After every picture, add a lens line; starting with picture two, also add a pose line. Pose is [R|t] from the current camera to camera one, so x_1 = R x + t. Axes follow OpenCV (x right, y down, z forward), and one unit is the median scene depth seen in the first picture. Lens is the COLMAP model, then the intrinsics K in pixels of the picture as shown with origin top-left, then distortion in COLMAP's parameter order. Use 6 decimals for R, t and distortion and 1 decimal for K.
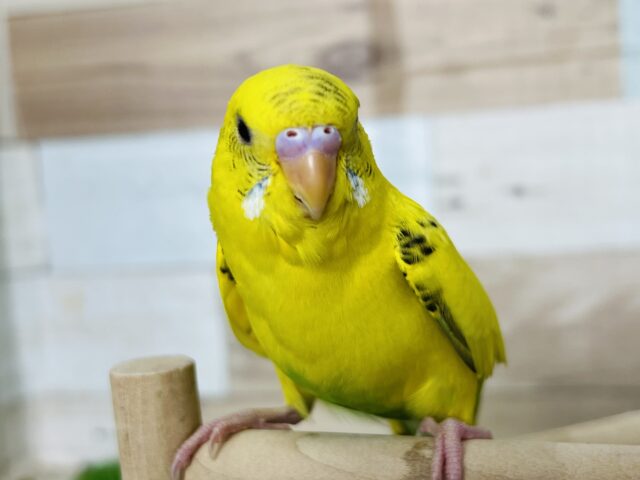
lens RADIAL K [[1014.4, 0, 320.0], [0, 1014.4, 240.0], [0, 0, 1]] dist [0.200519, -0.990442]
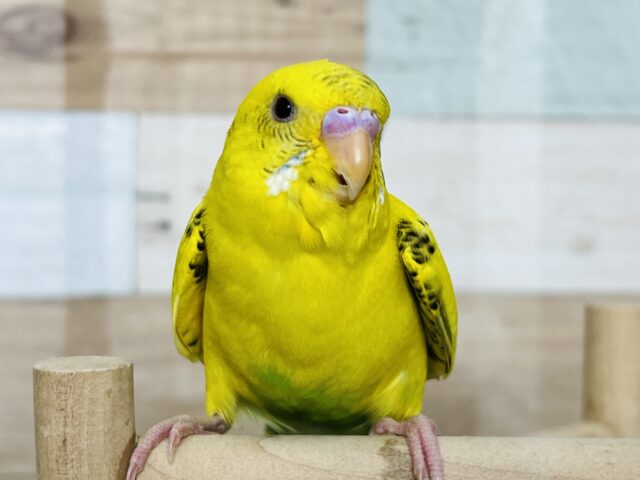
lens RADIAL K [[1562.1, 0, 320.0], [0, 1562.1, 240.0], [0, 0, 1]] dist [0.099766, 0.313839]
pose [[0.912272, 0.051147, 0.406379, -0.562421], [-0.029462, 0.997797, -0.059444, 0.095371], [-0.408524, 0.042256, 0.911769, -0.334636]]
